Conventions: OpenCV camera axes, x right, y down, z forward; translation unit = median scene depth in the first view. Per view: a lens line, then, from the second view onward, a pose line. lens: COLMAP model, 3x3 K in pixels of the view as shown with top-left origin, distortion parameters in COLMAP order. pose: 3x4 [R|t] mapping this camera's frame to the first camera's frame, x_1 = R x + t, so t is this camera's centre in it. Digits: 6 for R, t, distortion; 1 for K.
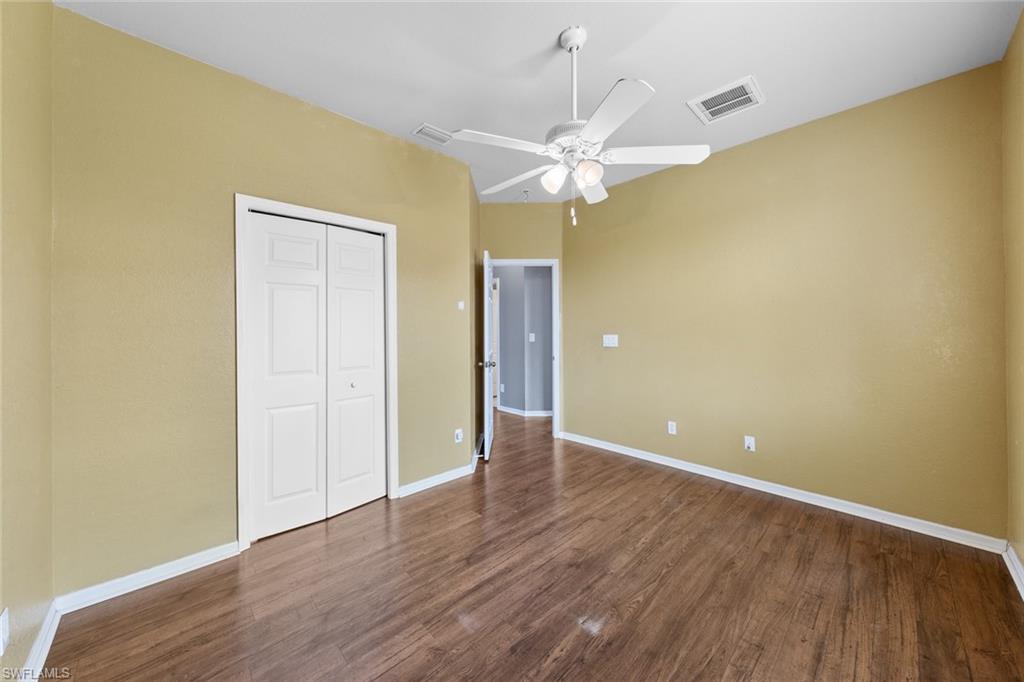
lens RADIAL K [[382.4, 0, 514.2], [0, 382.4, 333.6], [0, 0, 1]] dist [-0.003351, -0.000326]
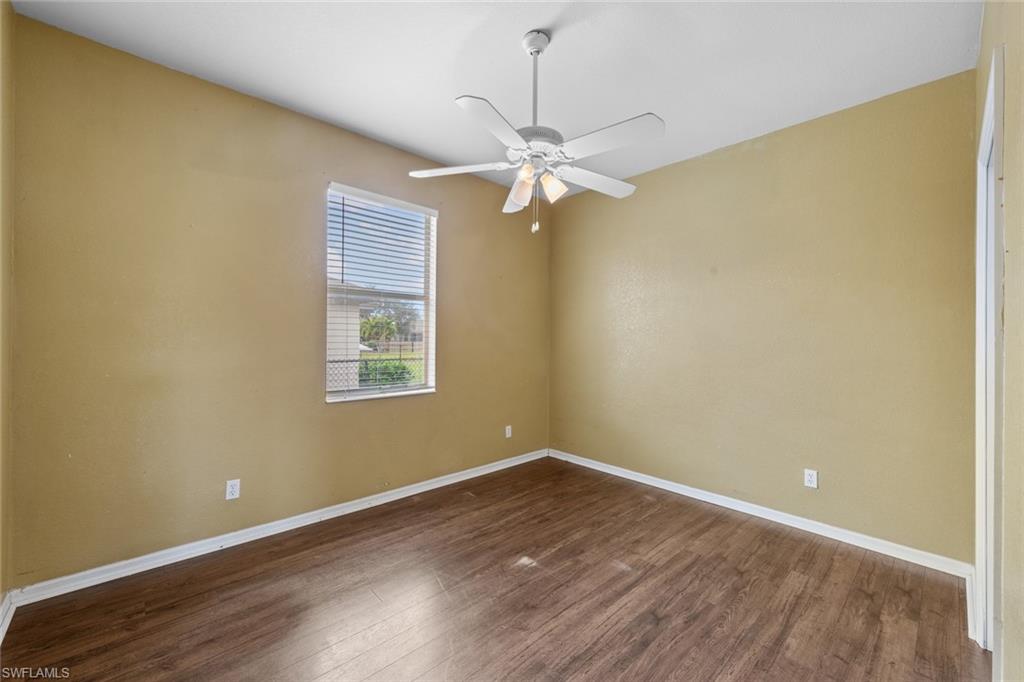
lens RADIAL K [[413.3, 0, 509.8], [0, 413.3, 339.1], [0, 0, 1]] dist [0.000602, -0.000147]
pose [[-0.999688, -0.002331, 0.024855, 0.200198], [-0.001980, 0.999898, 0.014114, -0.027237], [-0.024885, 0.014061, -0.999591, 2.144833]]
